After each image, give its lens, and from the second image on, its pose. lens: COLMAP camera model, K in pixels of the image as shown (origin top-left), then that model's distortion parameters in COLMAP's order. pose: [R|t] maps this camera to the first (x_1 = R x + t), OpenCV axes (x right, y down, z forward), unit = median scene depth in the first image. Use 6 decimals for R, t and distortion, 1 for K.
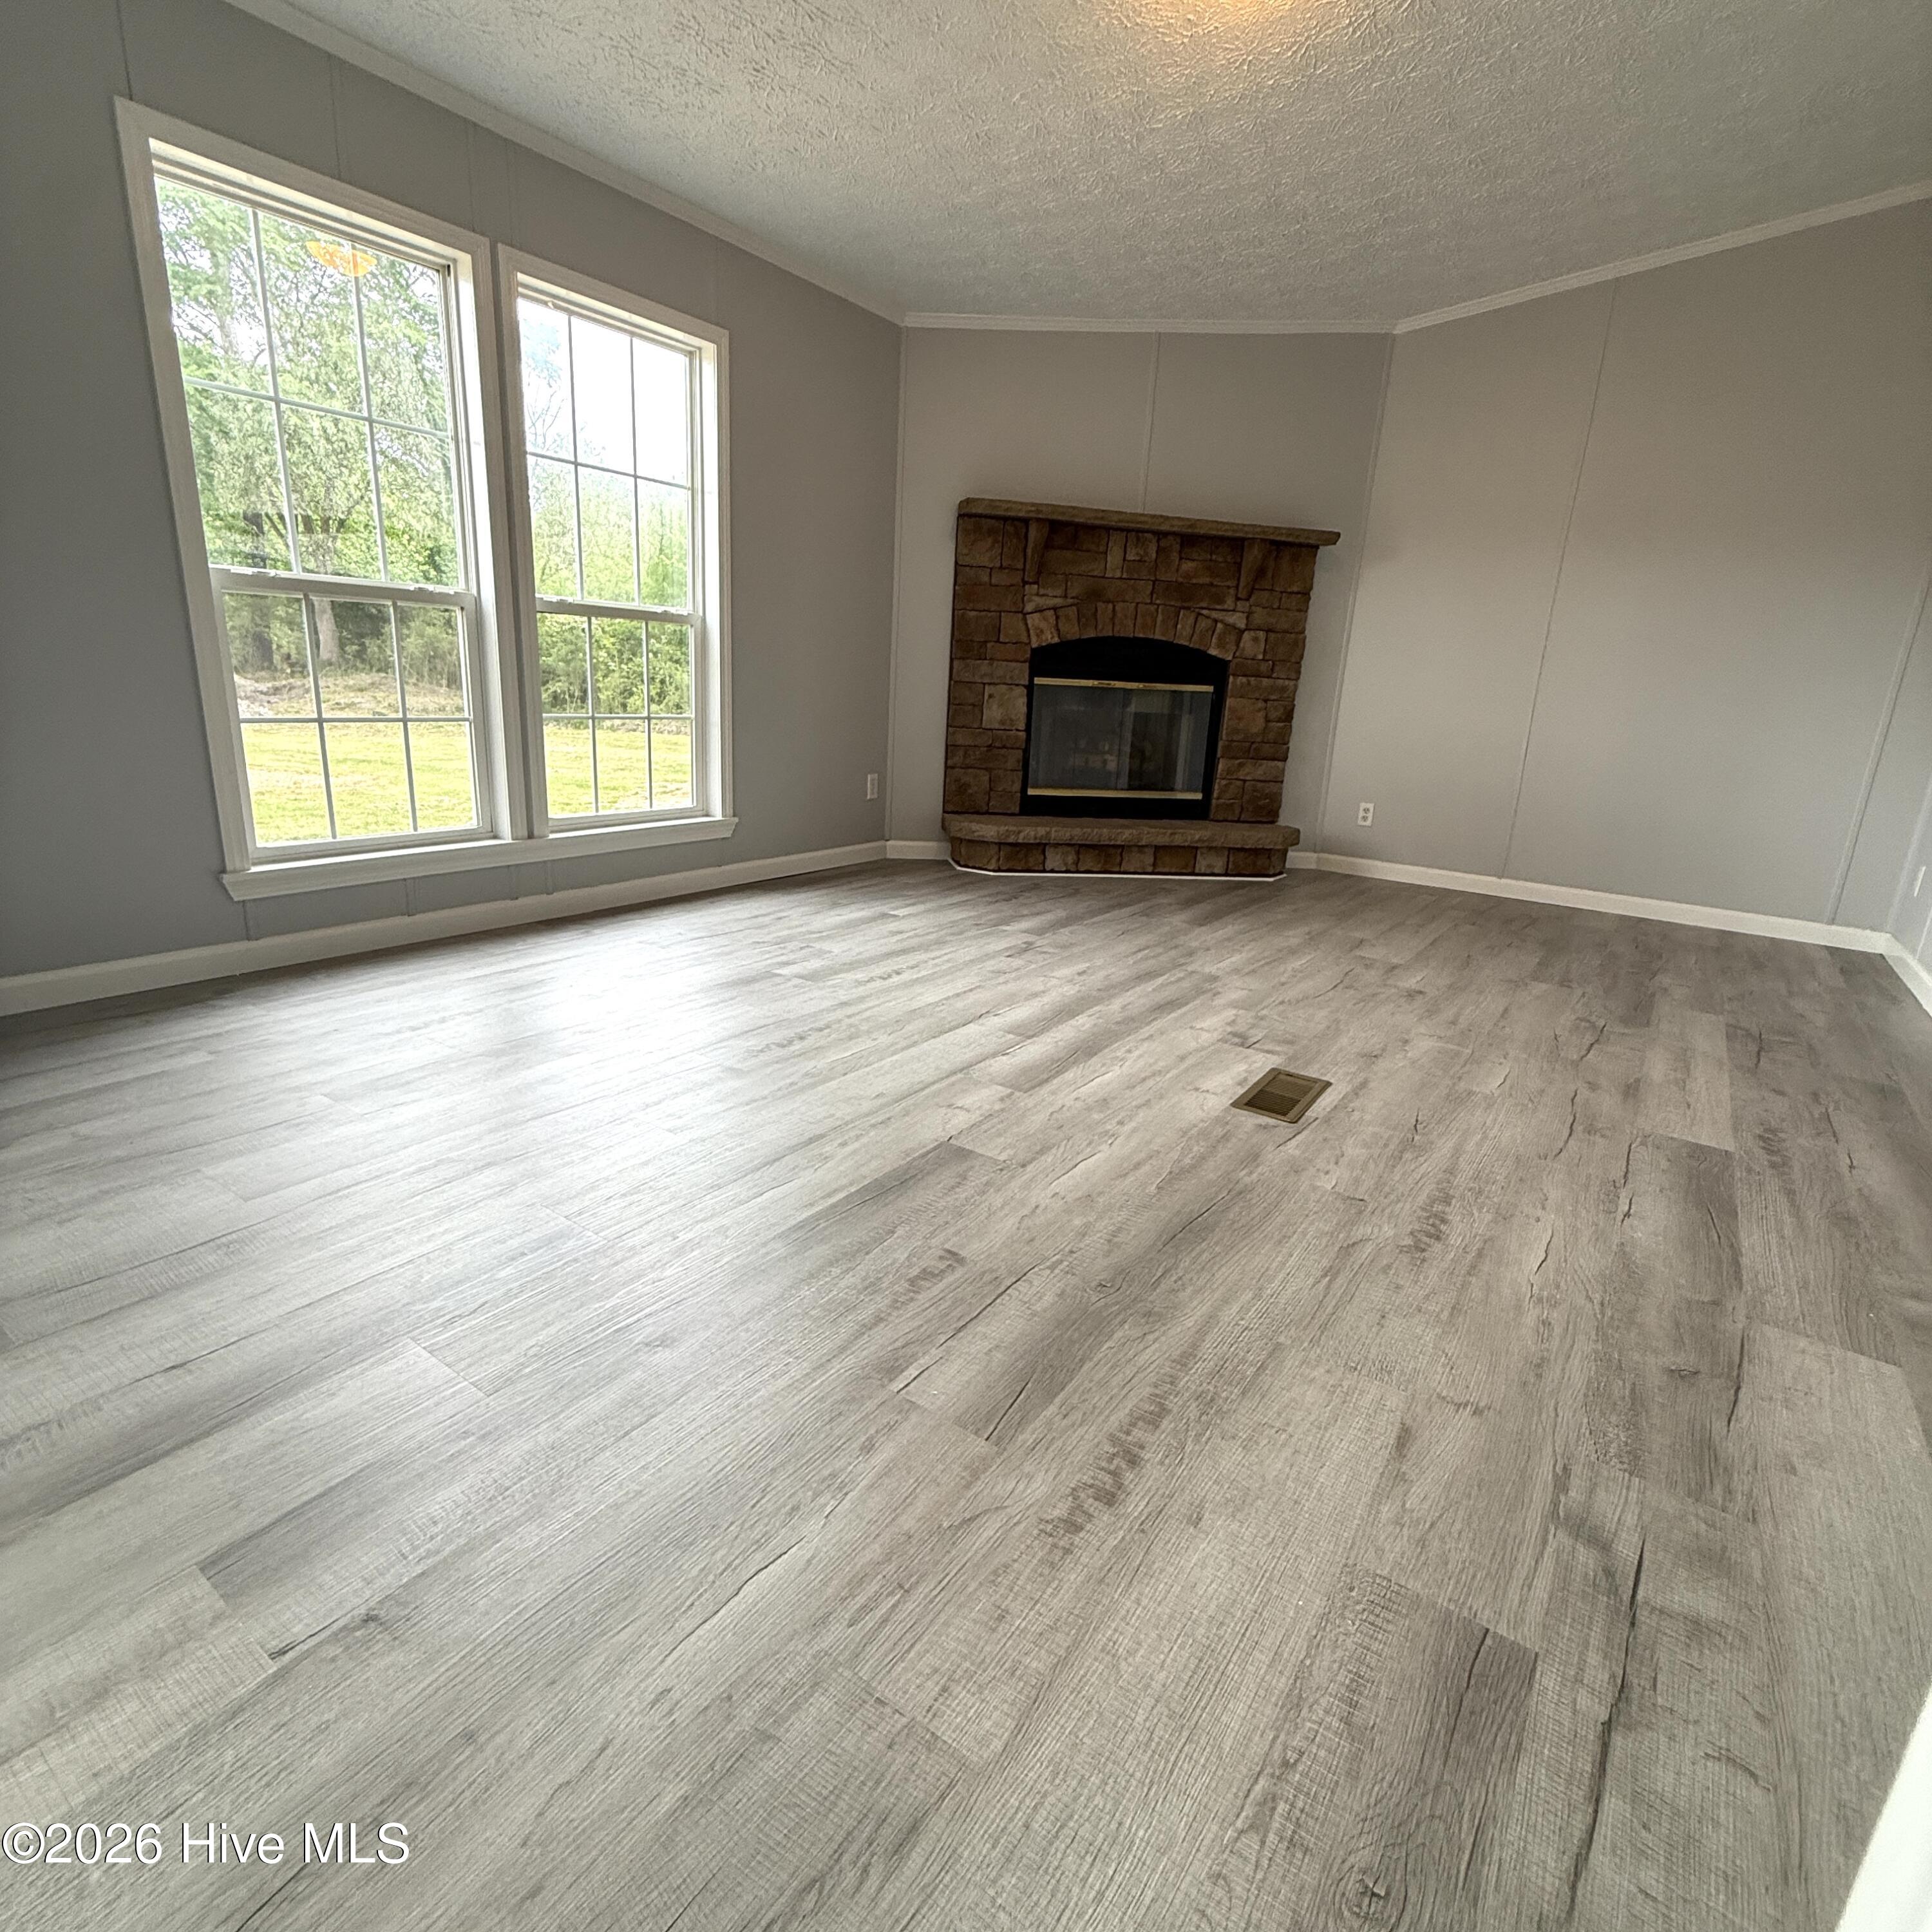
lens RADIAL K [[1029.3, 0, 970.7], [0, 1029.3, 969.5], [0, 0, 1]] dist [0.000464, 0.000244]
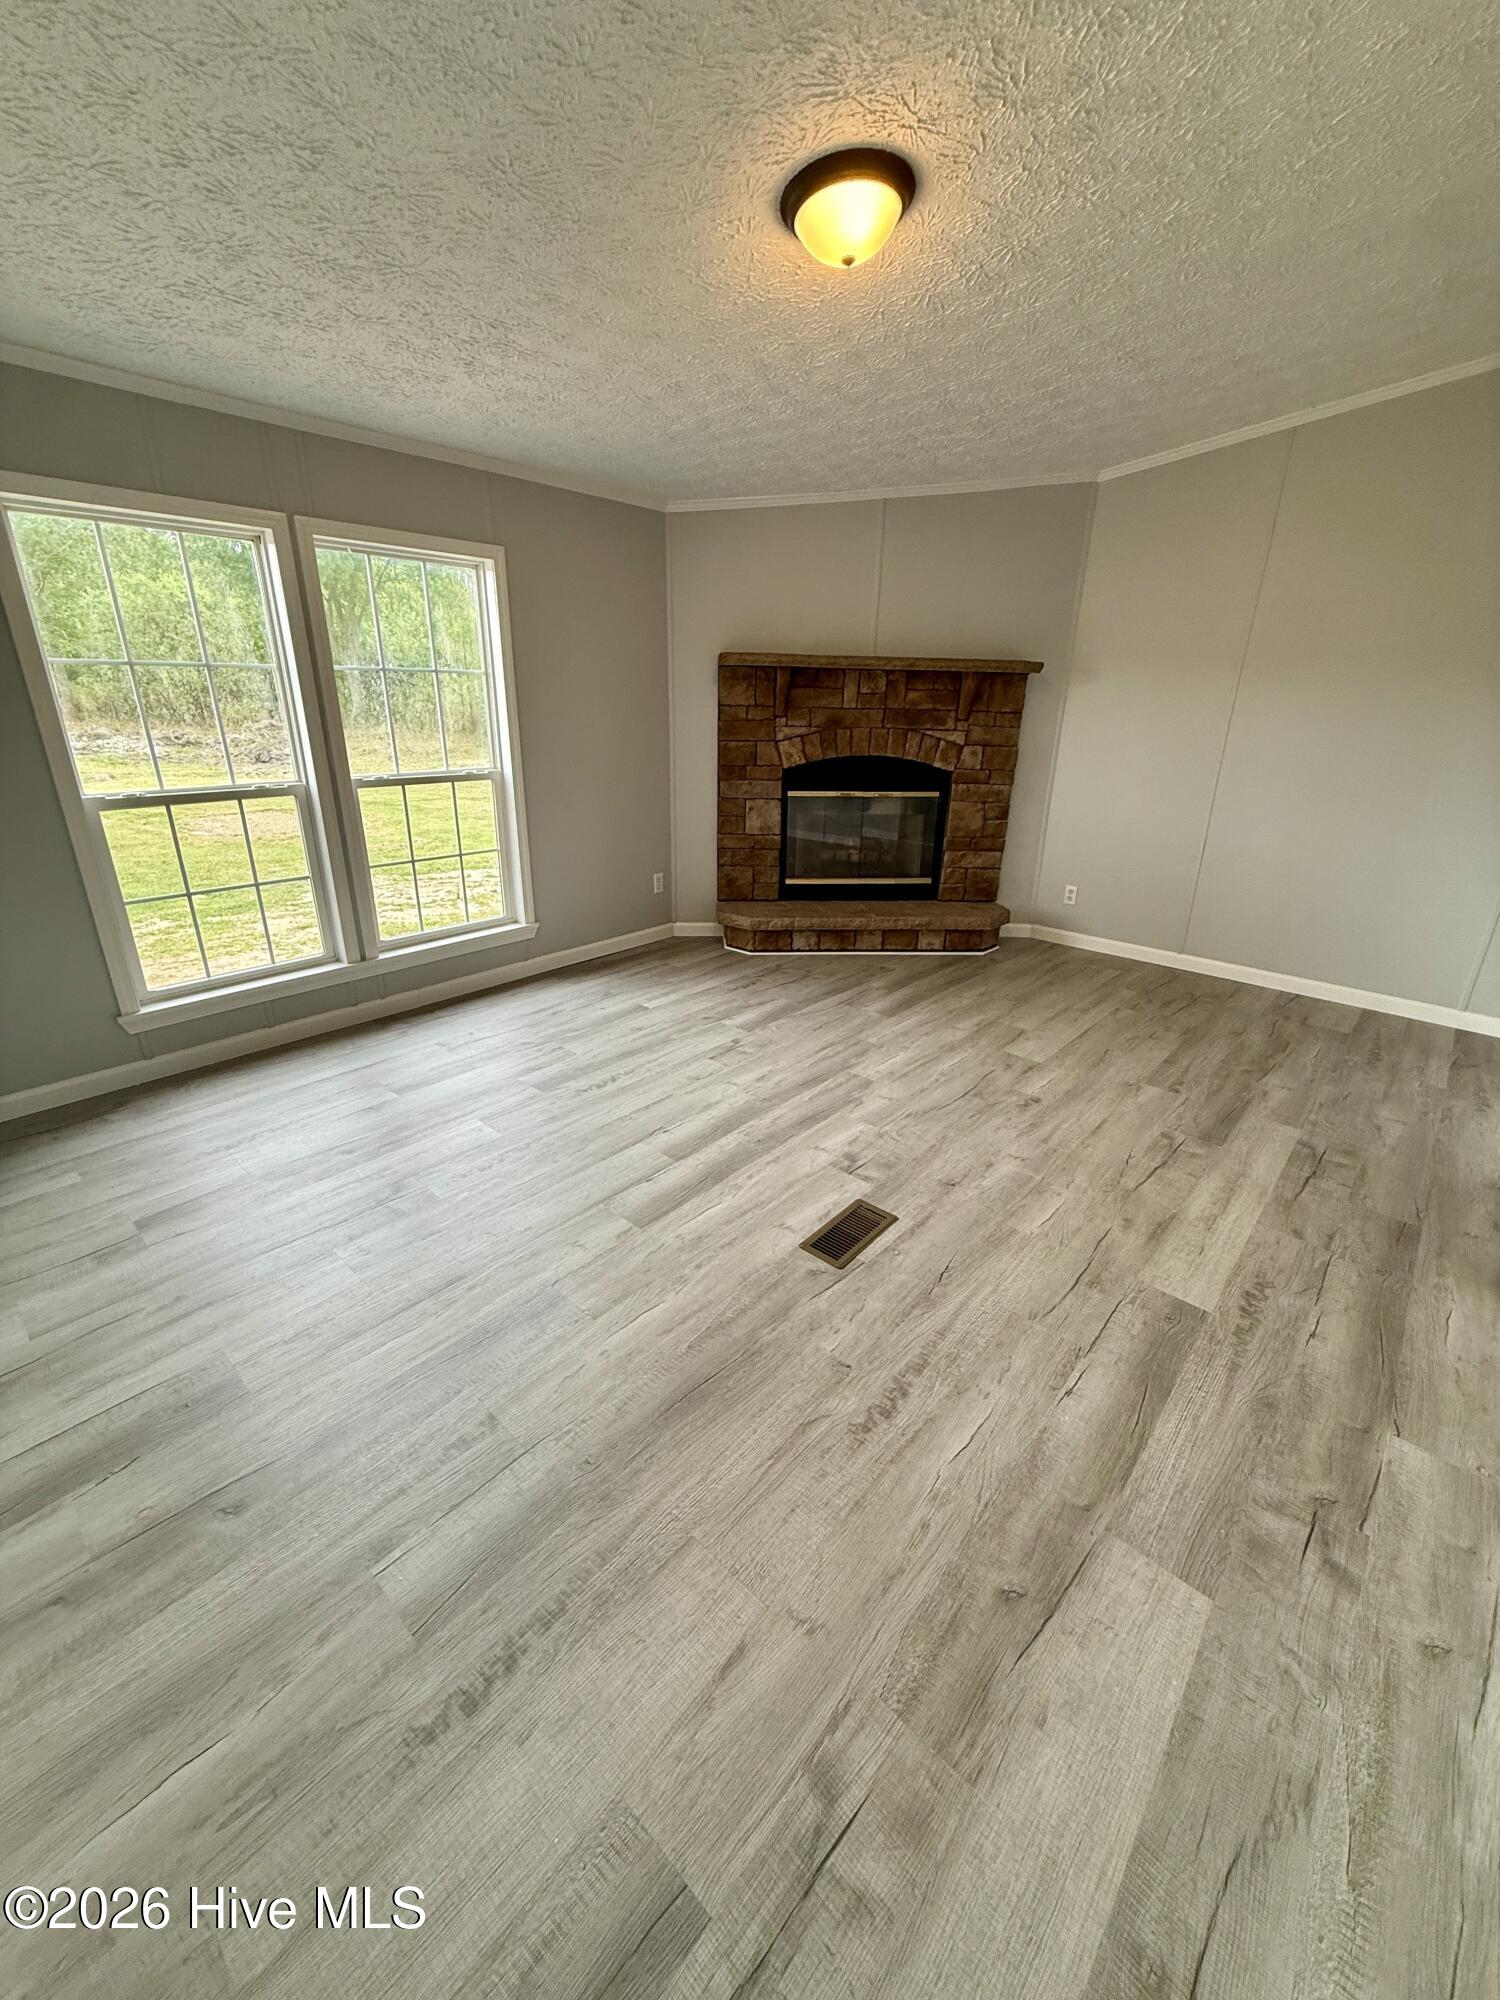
lens RADIAL K [[798.2, 0, 752.6], [0, 798.2, 1004.1], [0, 0, 1]] dist [-0.000211, -0.000132]
pose [[0.992101, 0.009713, -0.125065, 0.179168], [0.001129, 0.996266, 0.086333, -0.140502], [0.125437, -0.085792, 0.988385, 0.029955]]
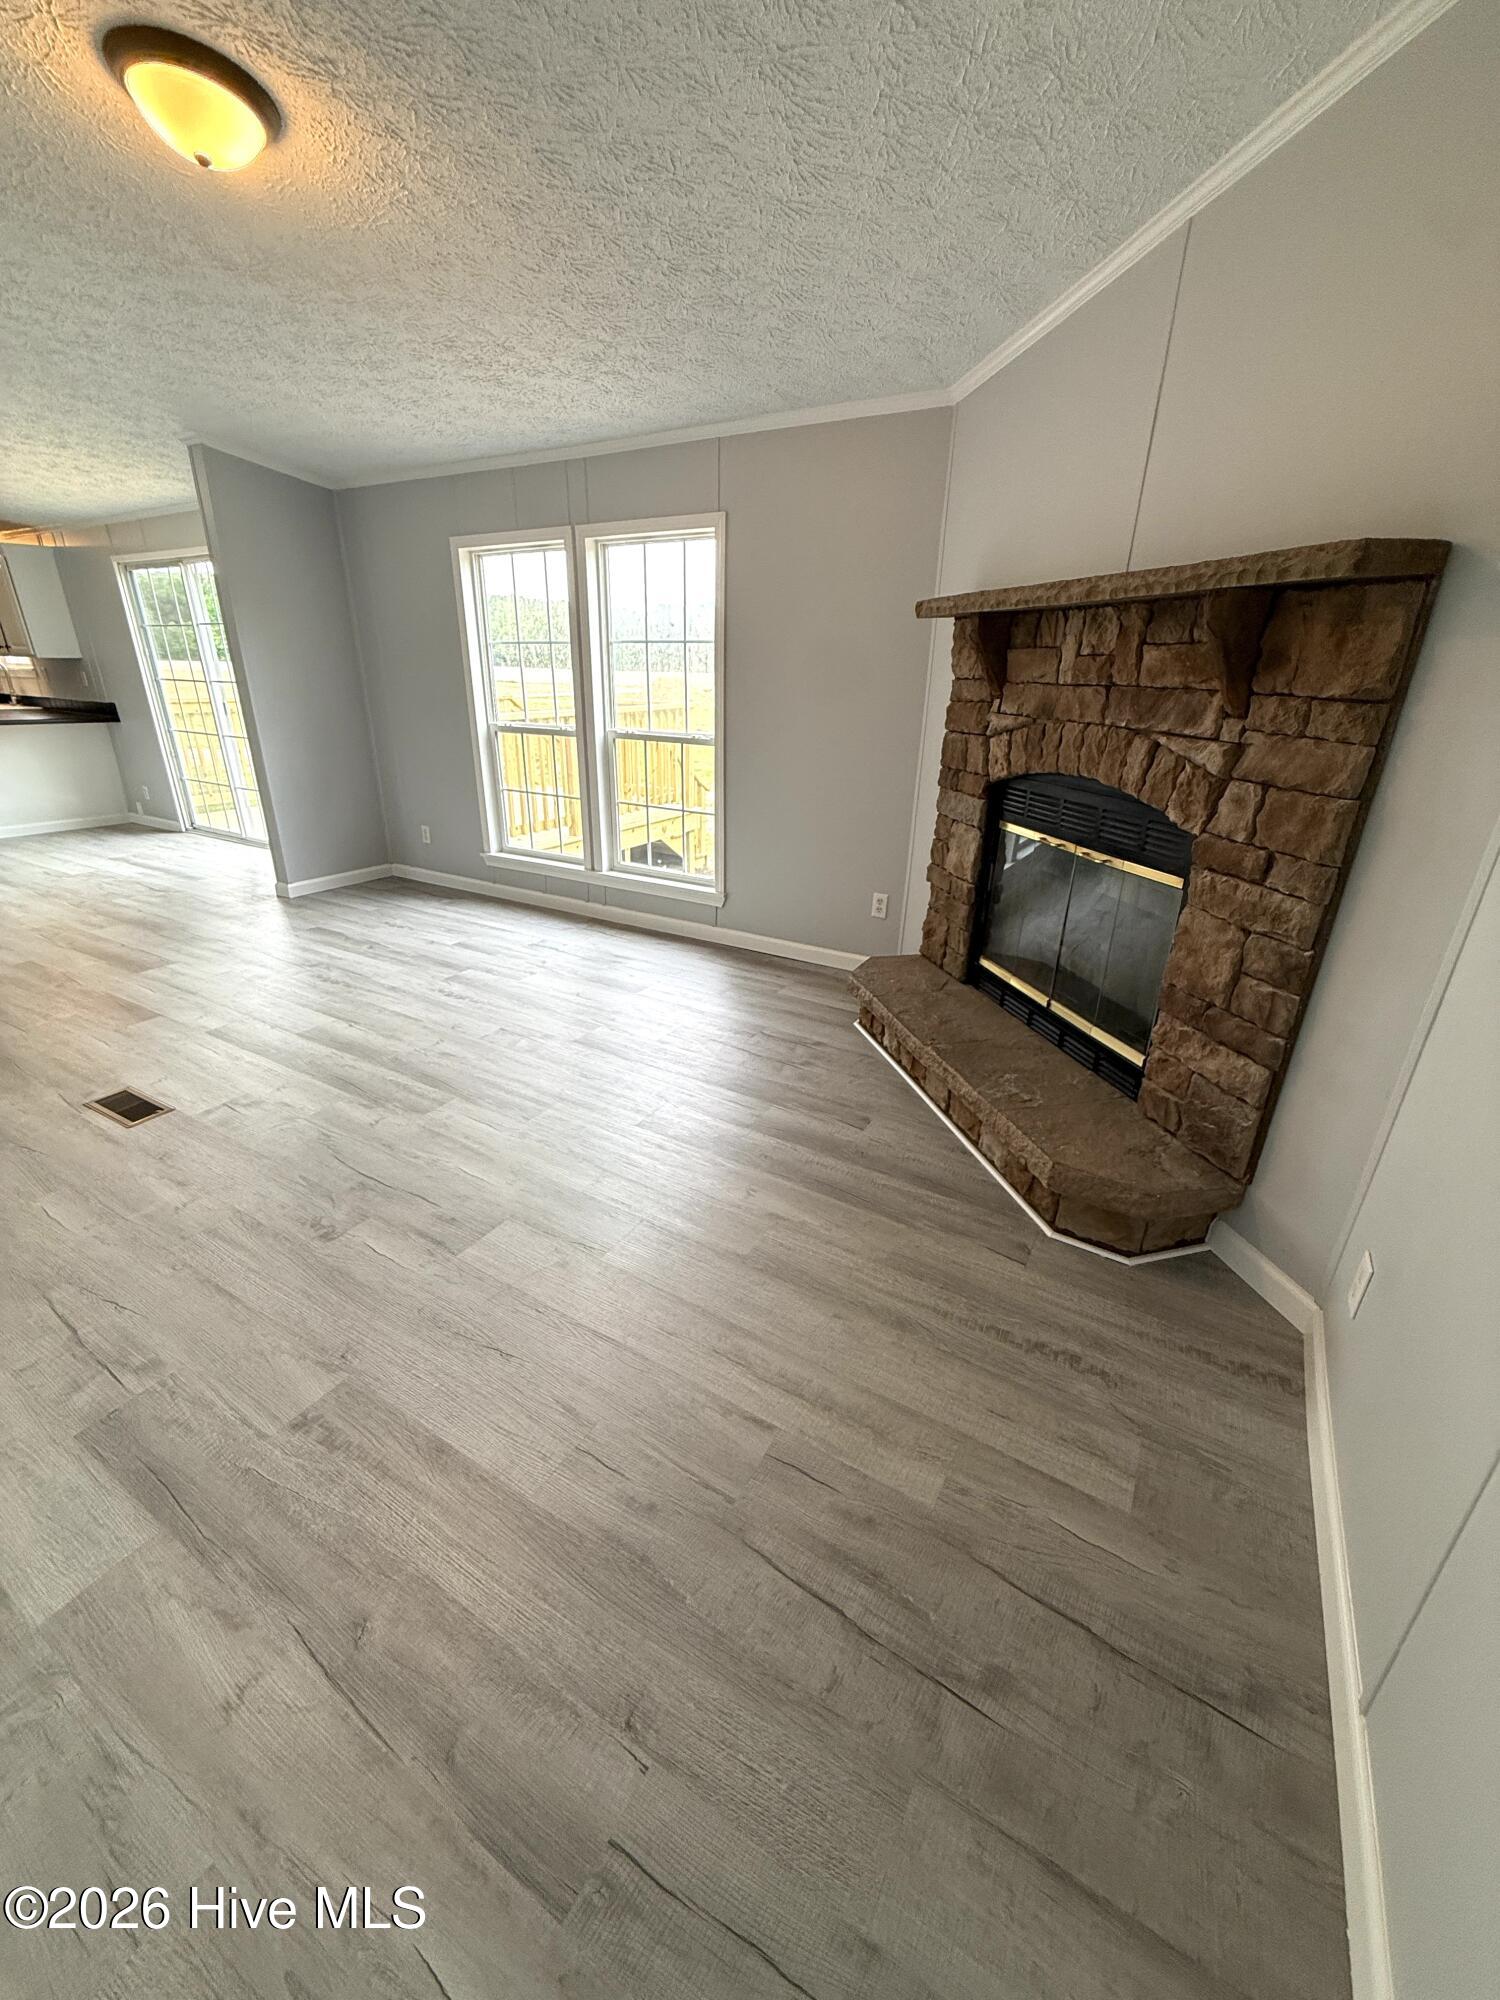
lens RADIAL K [[798.2, 0, 752.6], [0, 798.2, 1004.1], [0, 0, 1]] dist [-0.000211, -0.000132]
pose [[0.074713, 0.340490, -0.937275, 0.815624], [-0.288422, 0.907108, 0.306540, -0.362707], [0.954584, 0.247429, 0.165977, 0.955454]]
